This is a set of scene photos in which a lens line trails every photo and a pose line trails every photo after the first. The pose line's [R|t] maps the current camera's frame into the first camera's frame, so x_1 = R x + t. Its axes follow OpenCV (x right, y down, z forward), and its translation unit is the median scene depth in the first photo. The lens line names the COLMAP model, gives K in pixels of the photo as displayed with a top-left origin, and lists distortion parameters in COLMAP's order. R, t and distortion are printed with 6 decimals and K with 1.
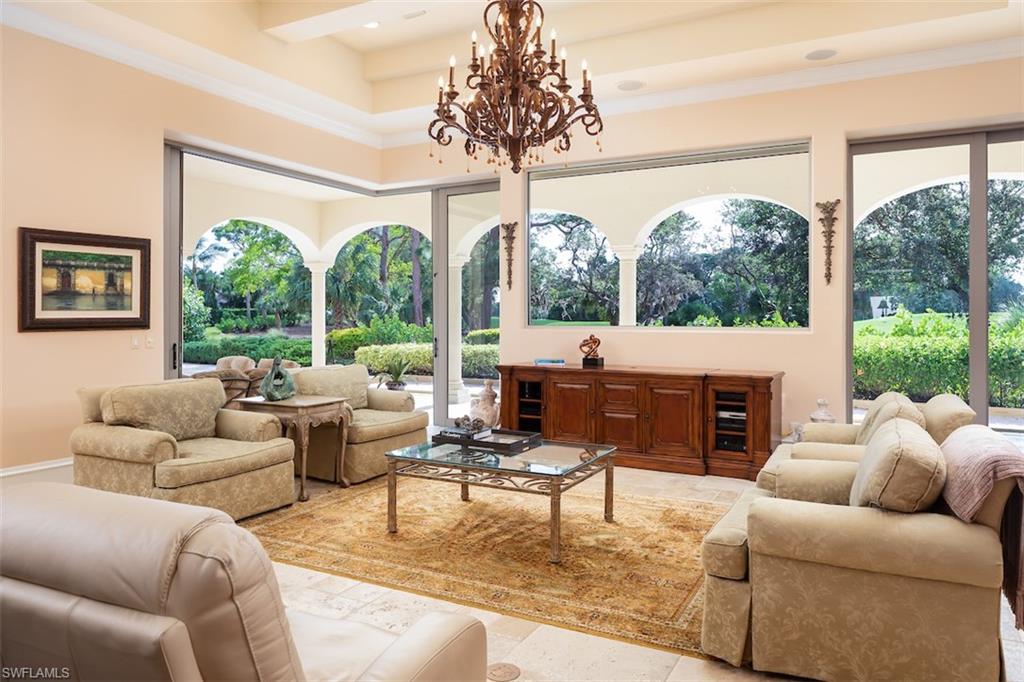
lens RADIAL K [[693.2, 0, 509.7], [0, 693.2, 319.4], [0, 0, 1]] dist [-0.004646, -0.001706]
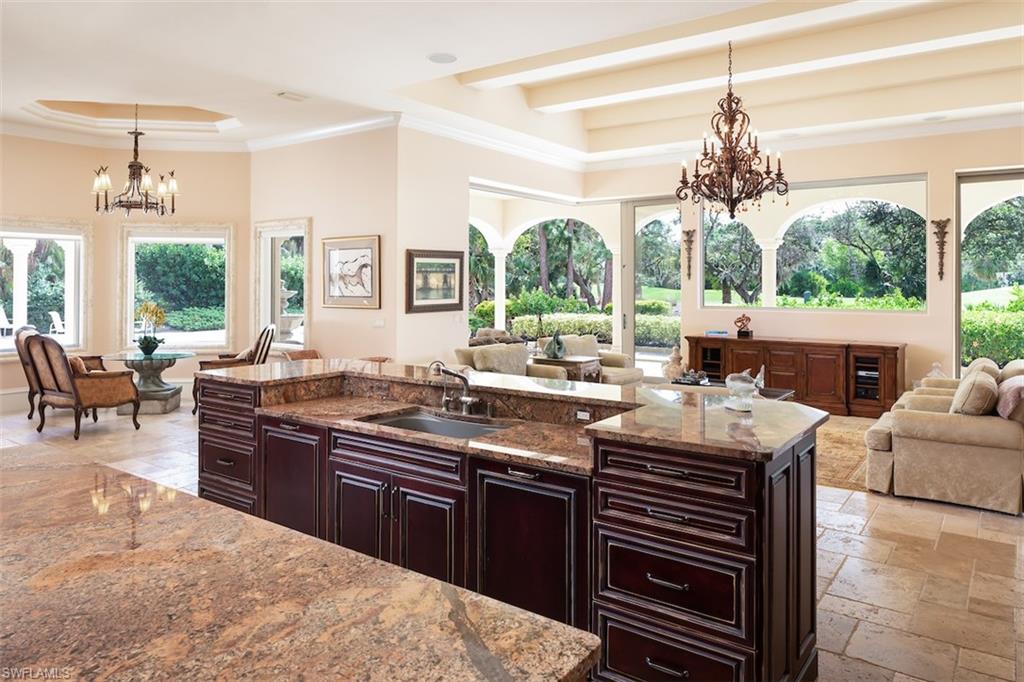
lens RADIAL K [[693.0, 0, 517.1], [0, 693.0, 281.5], [0, 0, 1]] dist [-0.004356, 0.001128]
pose [[0.991734, 0.000123, -0.128314, -0.216604], [-0.000842, 0.999984, -0.005549, -0.043162], [0.128311, 0.005611, 0.991718, -0.514136]]
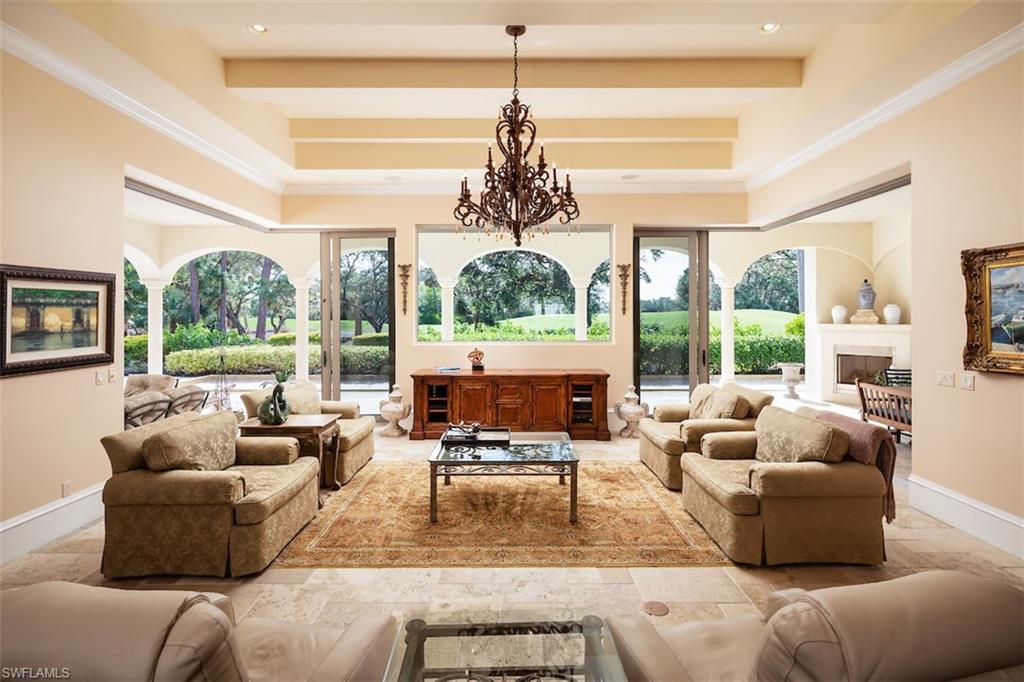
lens RADIAL K [[494.8, 0, 511.4], [0, 494.8, 311.2], [0, 0, 1]] dist [-0.001532, -0.000445]
pose [[0.880732, -0.000463, 0.473615, -0.366388], [0.005524, 0.999942, -0.009296, -0.054341], [-0.473583, 0.010804, 0.880683, 0.098115]]
